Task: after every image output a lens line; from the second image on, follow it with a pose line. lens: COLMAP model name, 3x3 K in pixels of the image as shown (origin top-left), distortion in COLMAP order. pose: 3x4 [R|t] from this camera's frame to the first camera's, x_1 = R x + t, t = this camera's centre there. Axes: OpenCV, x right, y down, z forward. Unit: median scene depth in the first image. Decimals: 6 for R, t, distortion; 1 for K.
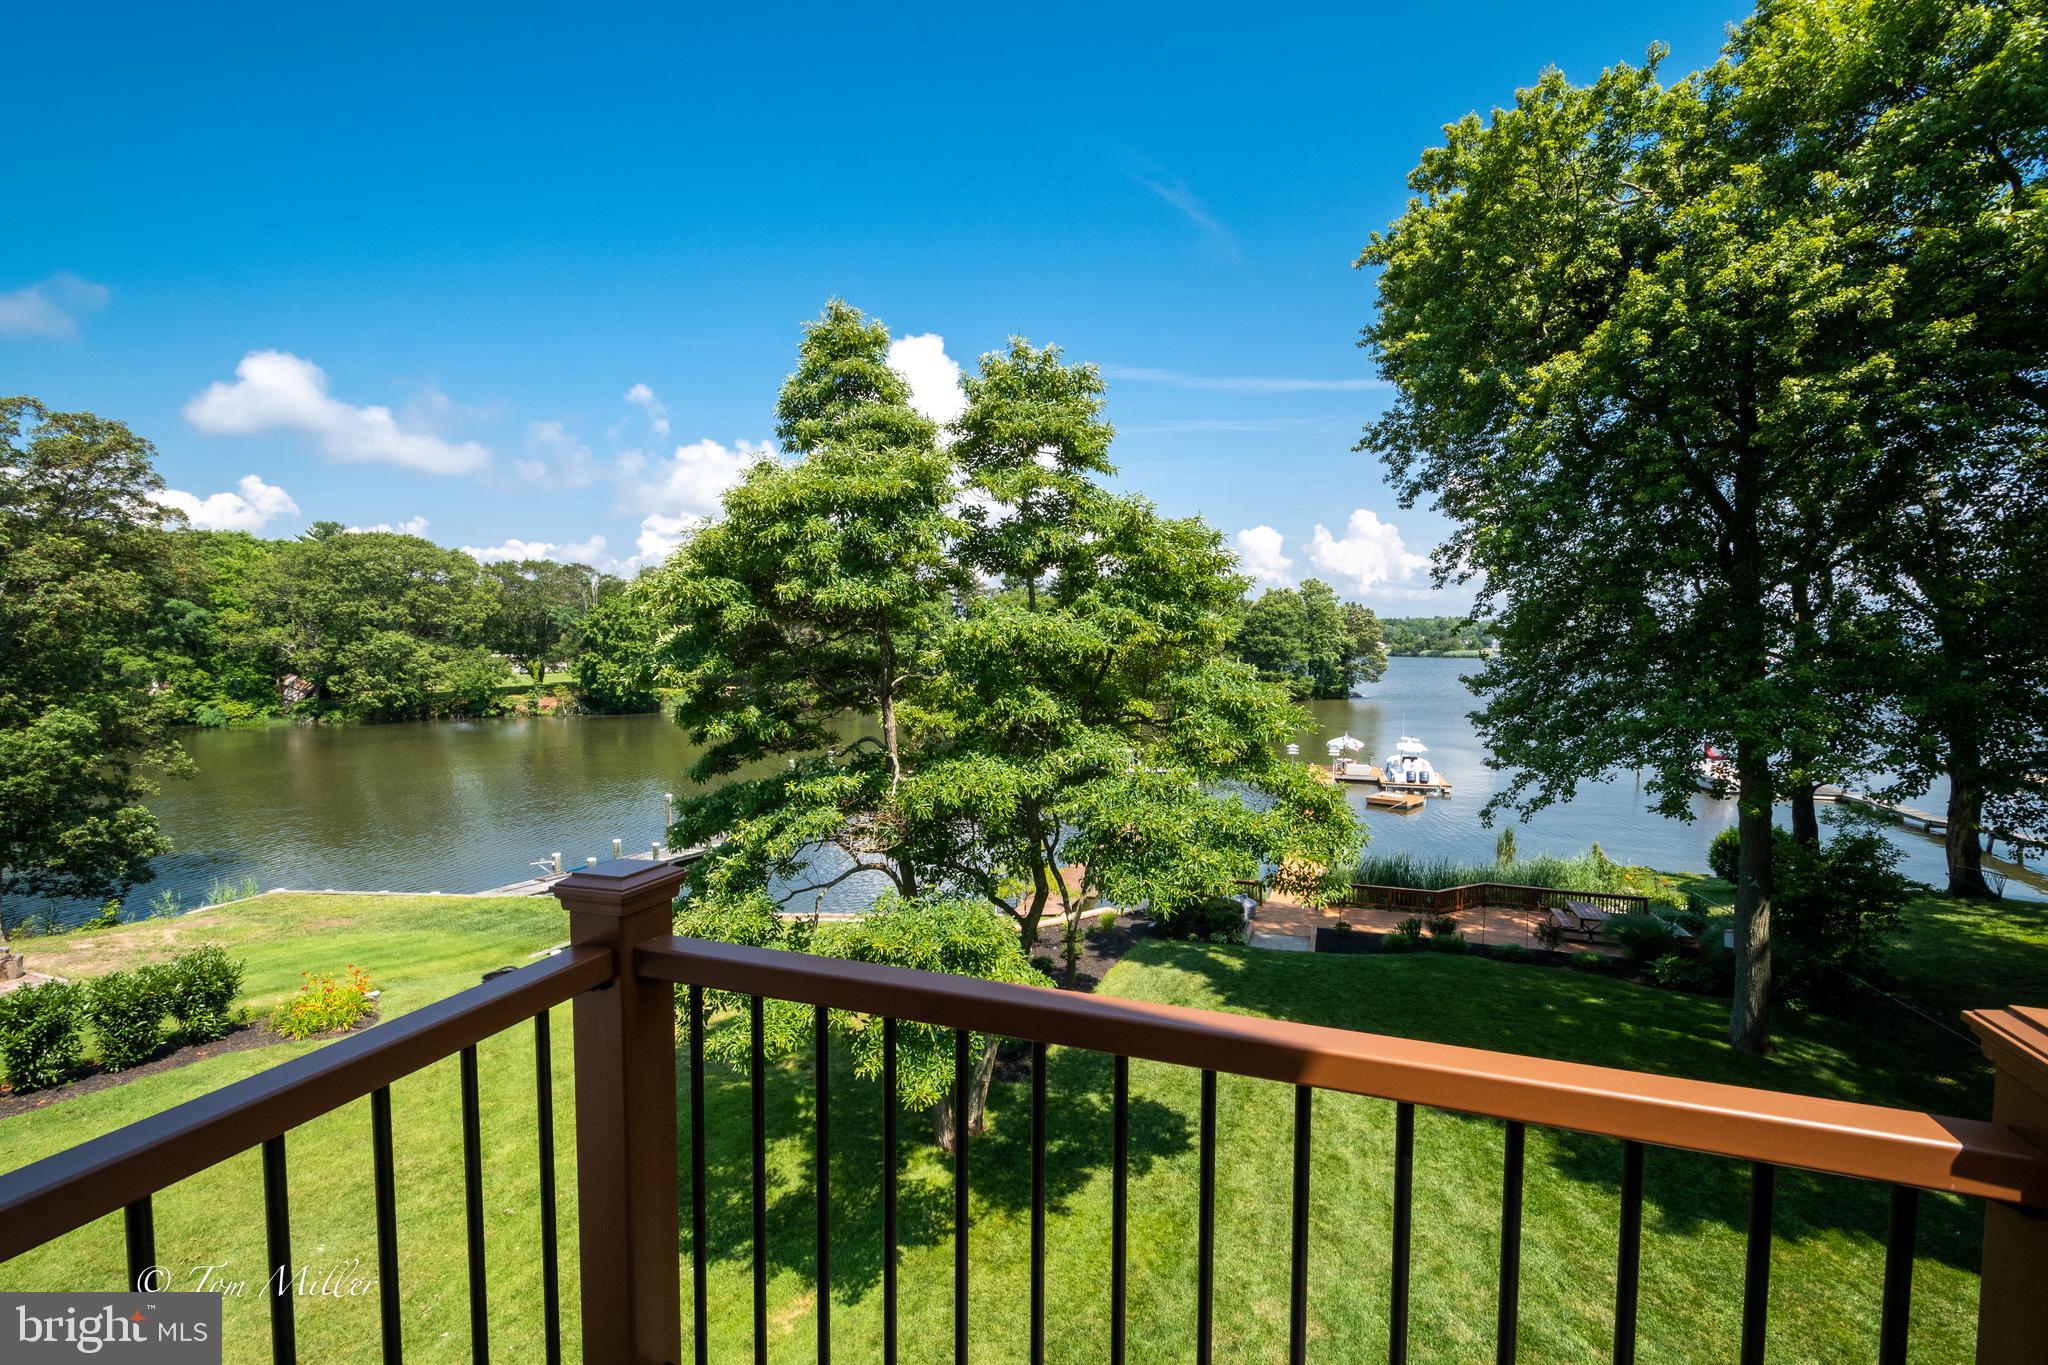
lens RADIAL K [[884.4, 0, 1035.7], [0, 884.4, 675.2], [0, 0, 1]] dist [0.014382, -0.004468]
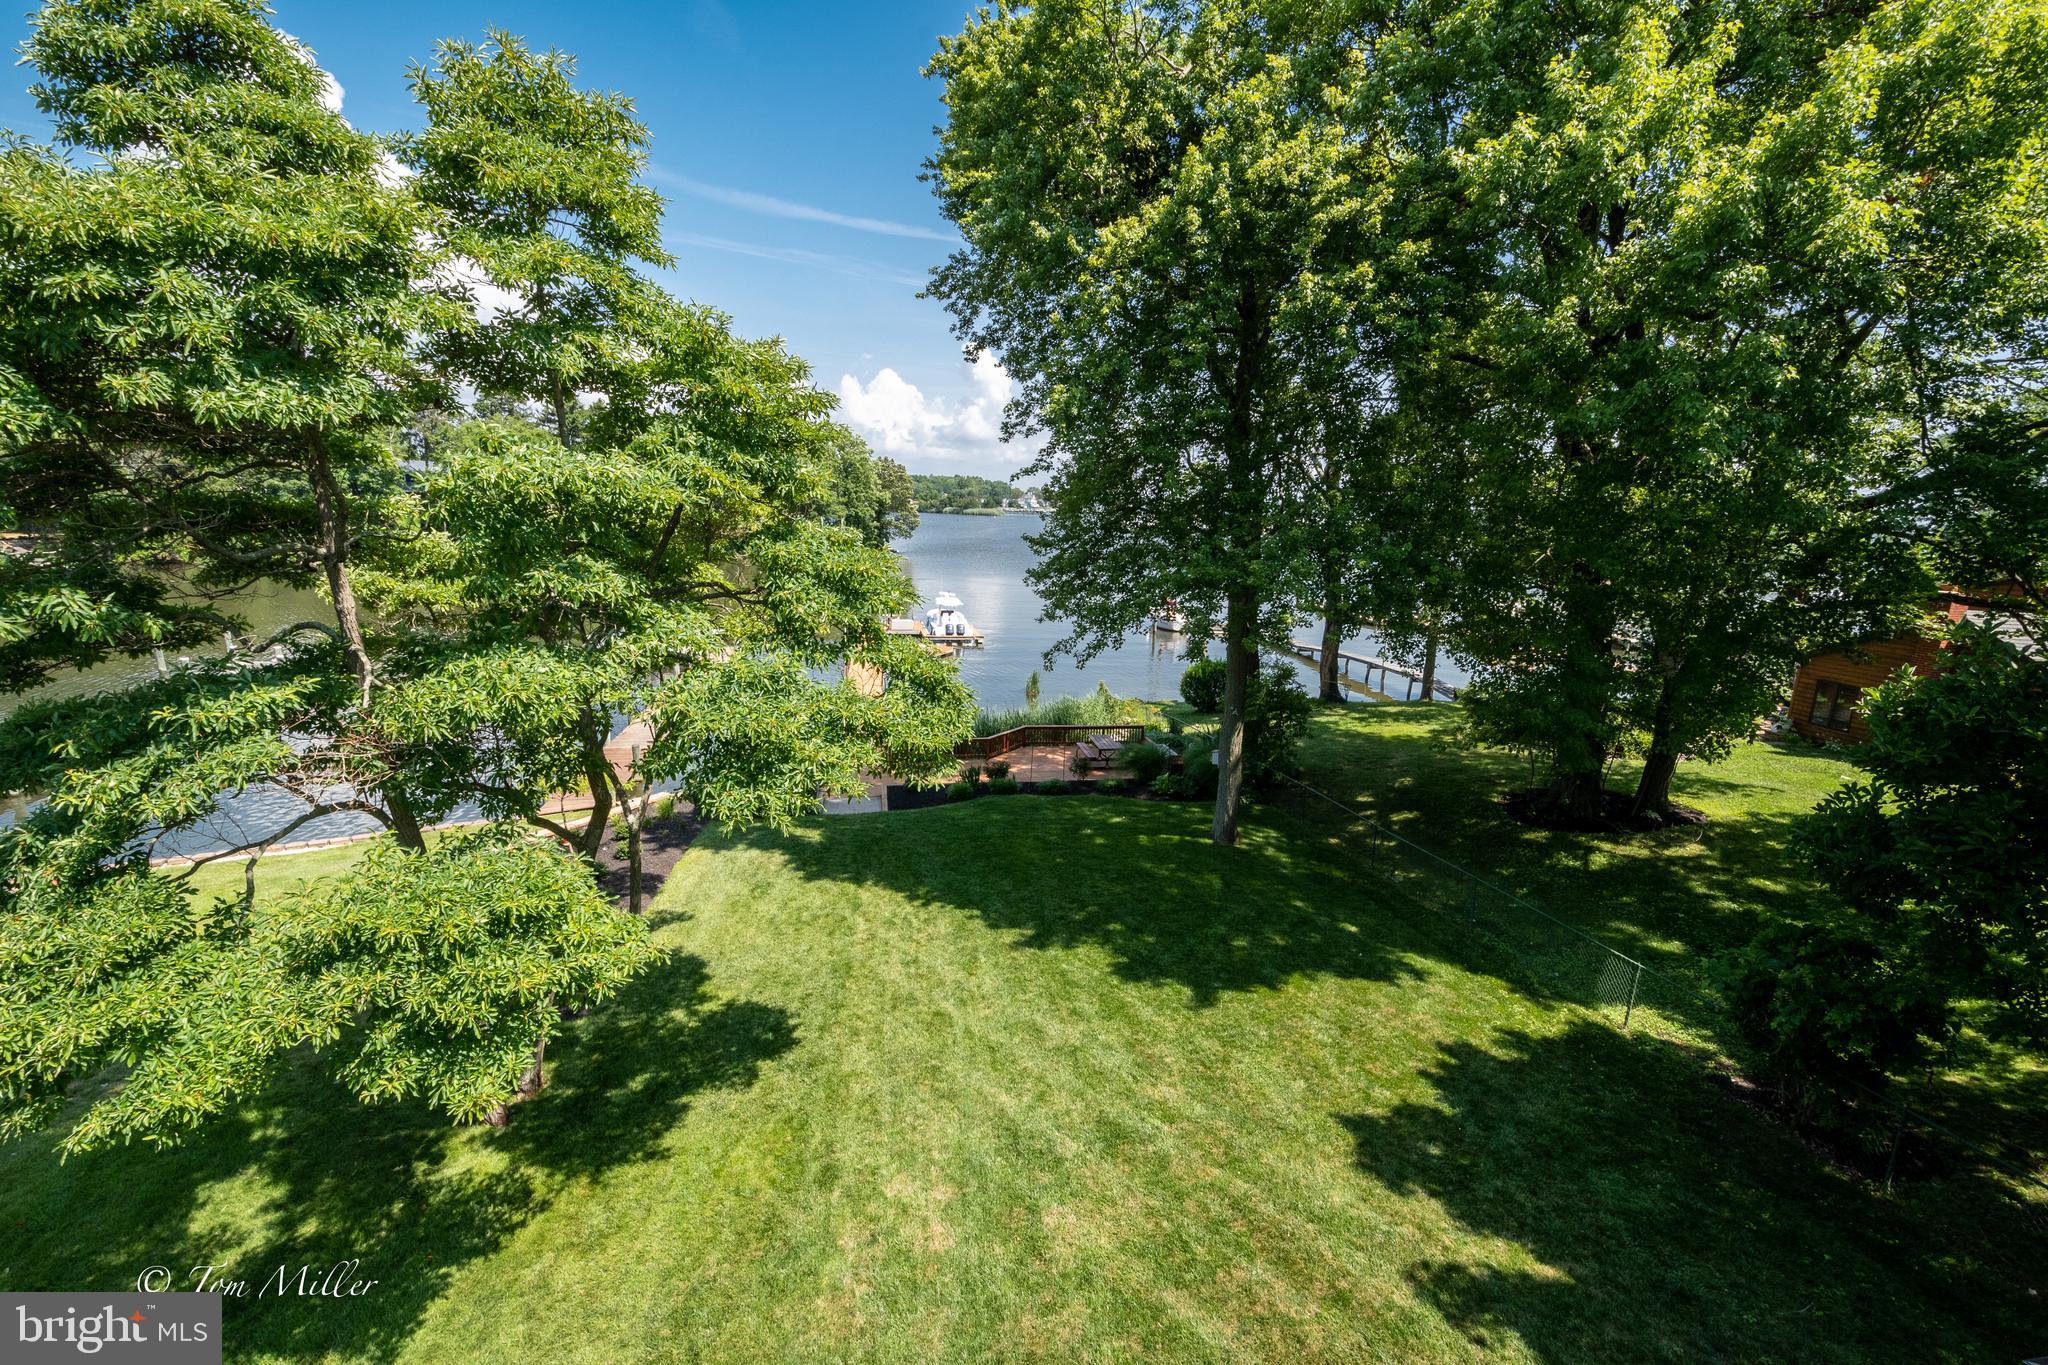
lens RADIAL K [[884.4, 0, 1033.8], [0, 884.4, 689.1], [0, 0, 1]] dist [0.014382, -0.004468]
pose [[0.872666, -0.071875, 0.483000, -0.031647], [-0.015443, 0.984552, 0.174411, -0.008606], [-0.488074, -0.159662, 0.858075, 0.107784]]
